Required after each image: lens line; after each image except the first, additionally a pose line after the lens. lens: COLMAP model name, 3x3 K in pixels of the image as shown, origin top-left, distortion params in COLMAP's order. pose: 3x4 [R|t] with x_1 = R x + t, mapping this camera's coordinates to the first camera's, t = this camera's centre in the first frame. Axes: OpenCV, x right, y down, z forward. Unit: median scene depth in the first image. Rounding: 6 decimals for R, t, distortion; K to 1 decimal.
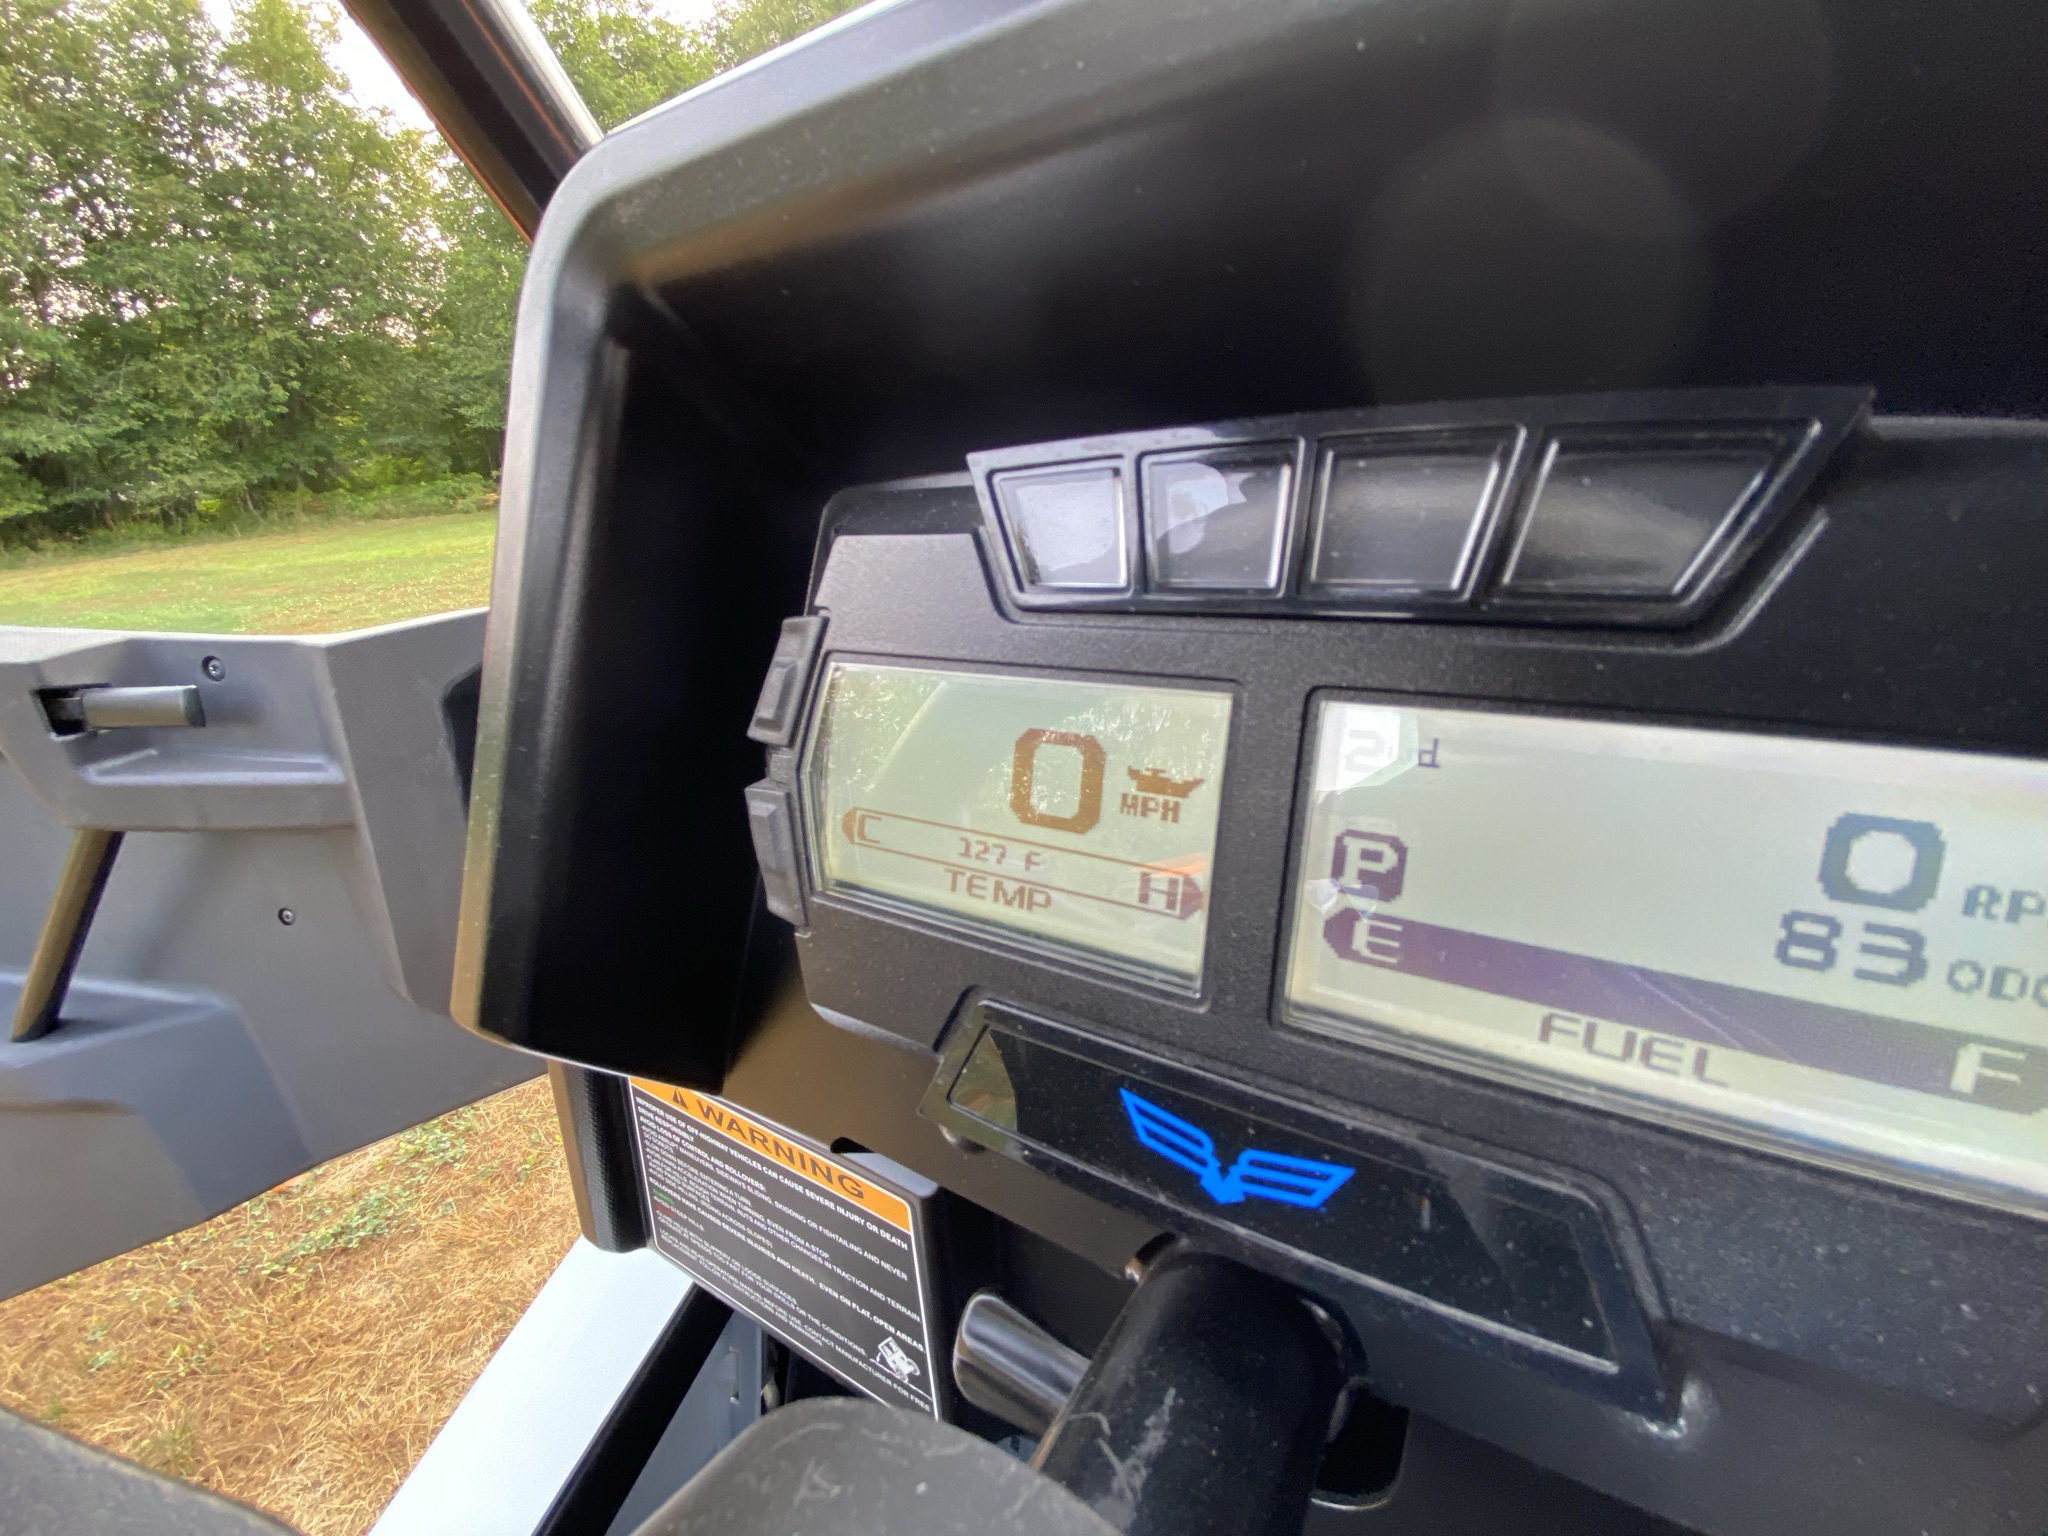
lens RADIAL K [[831.3, 0, 1019.6], [0, 831.3, 772.2], [0, 0, 1]] dist [0.010667, -0.016036]
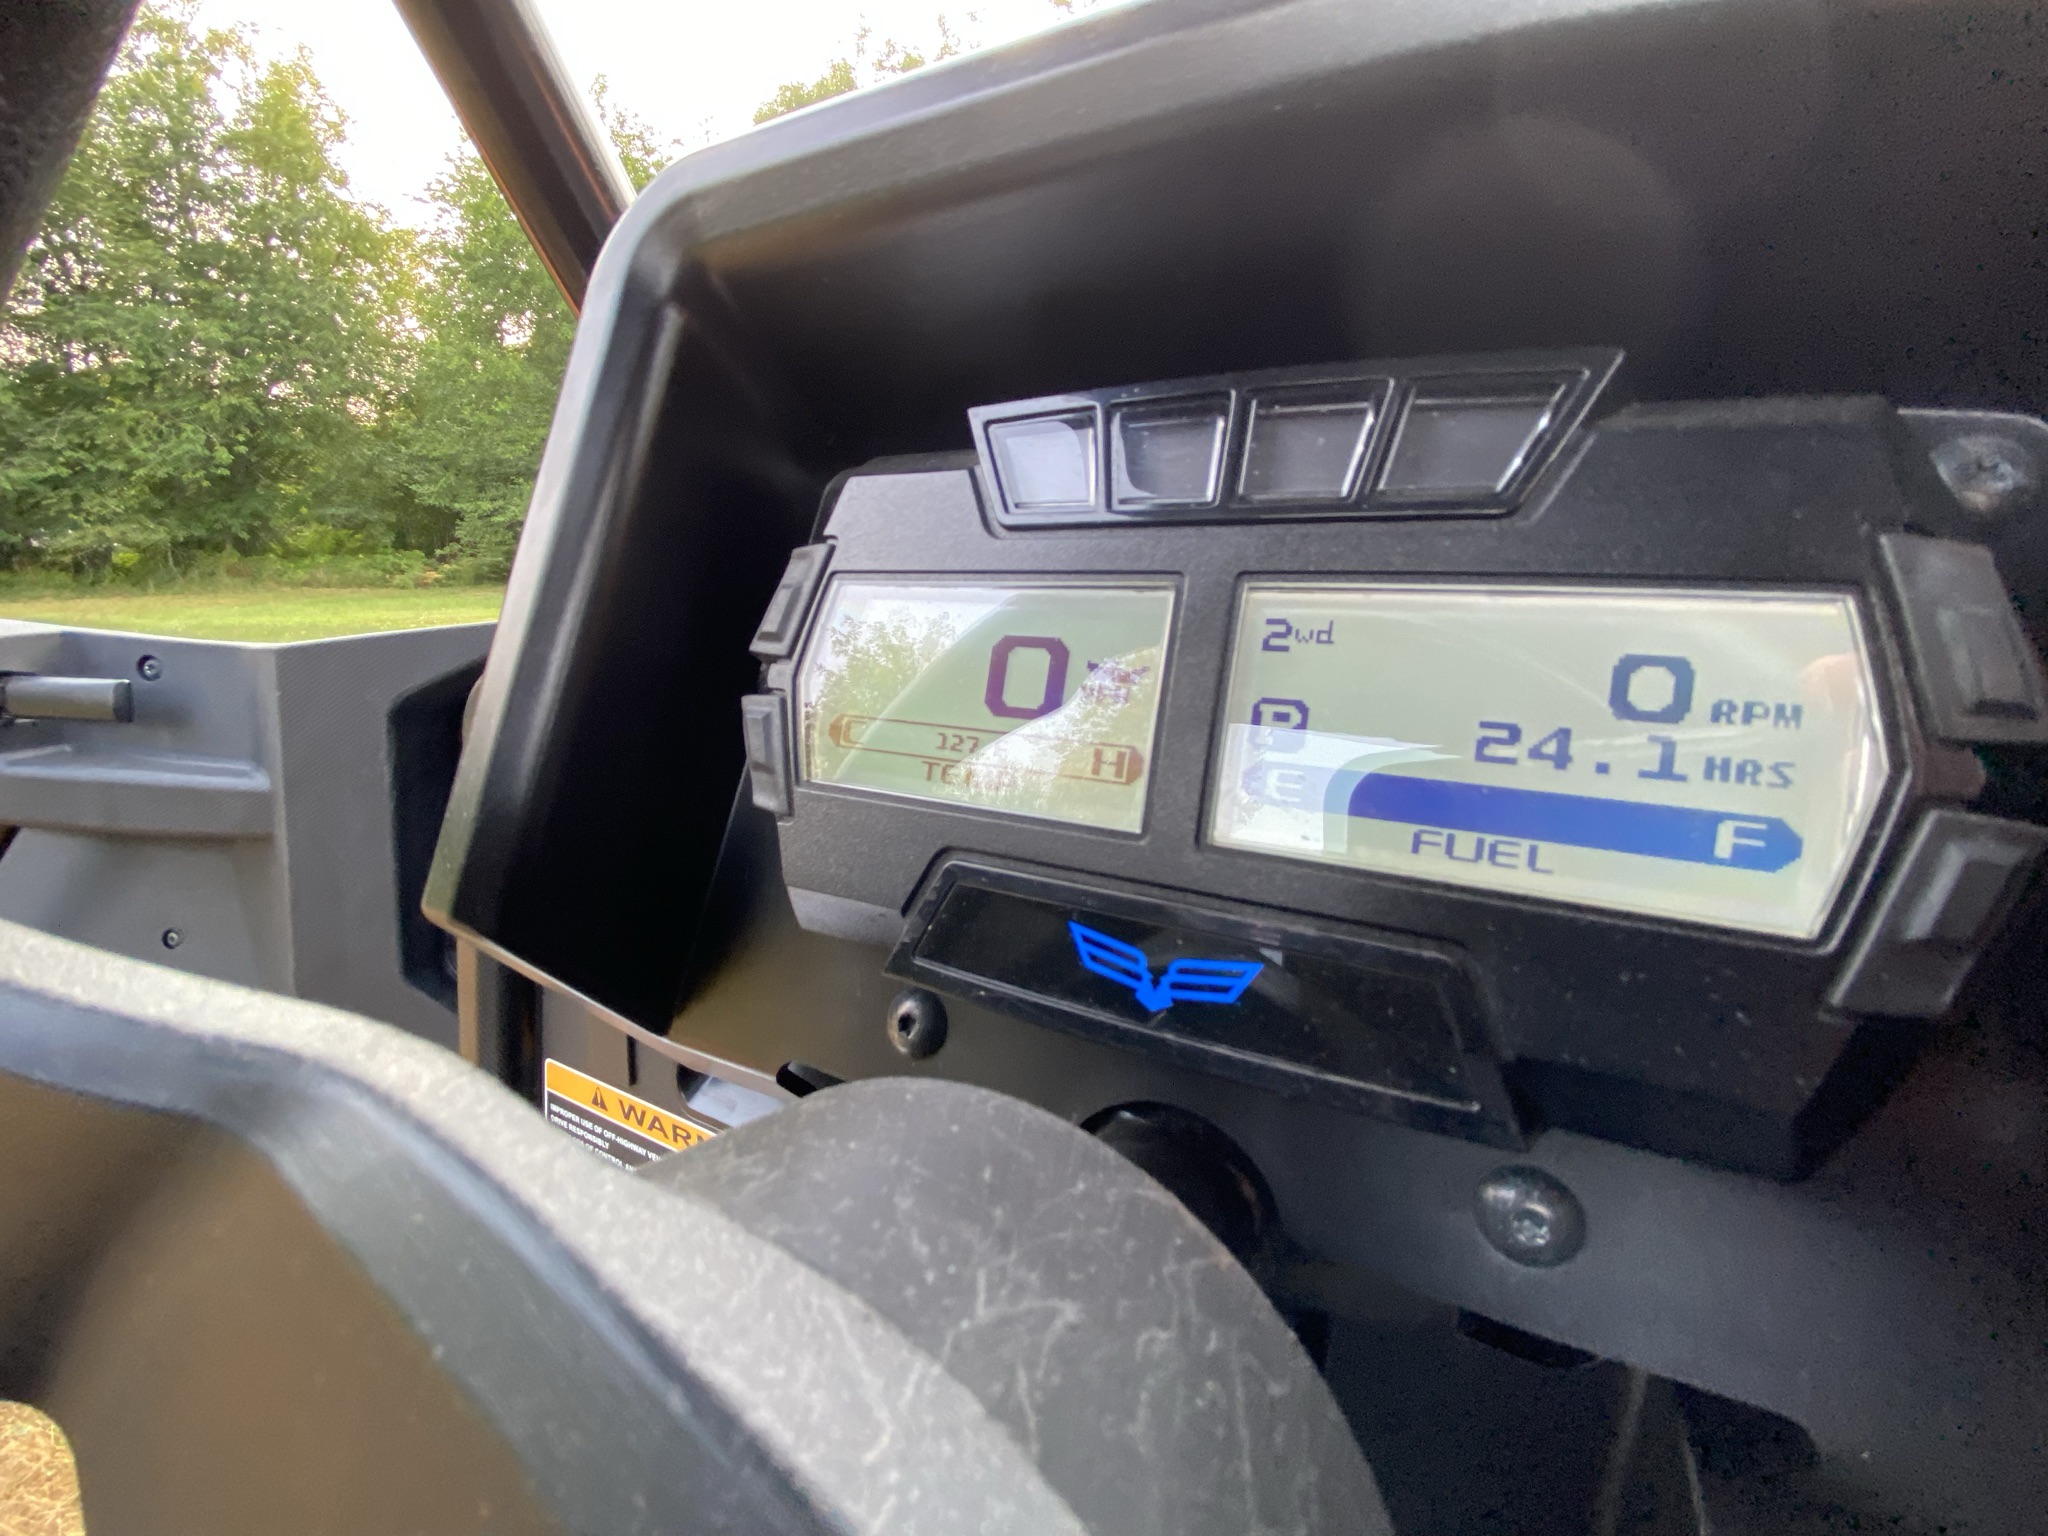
lens RADIAL K [[831.3, 0, 1019.6], [0, 831.3, 772.2], [0, 0, 1]] dist [0.010667, -0.016036]
pose [[0.994981, 0.065001, 0.076073, -0.042092], [-0.053794, 0.988537, -0.141073, 0.288403], [-0.084371, 0.136272, 0.987072, -0.135109]]
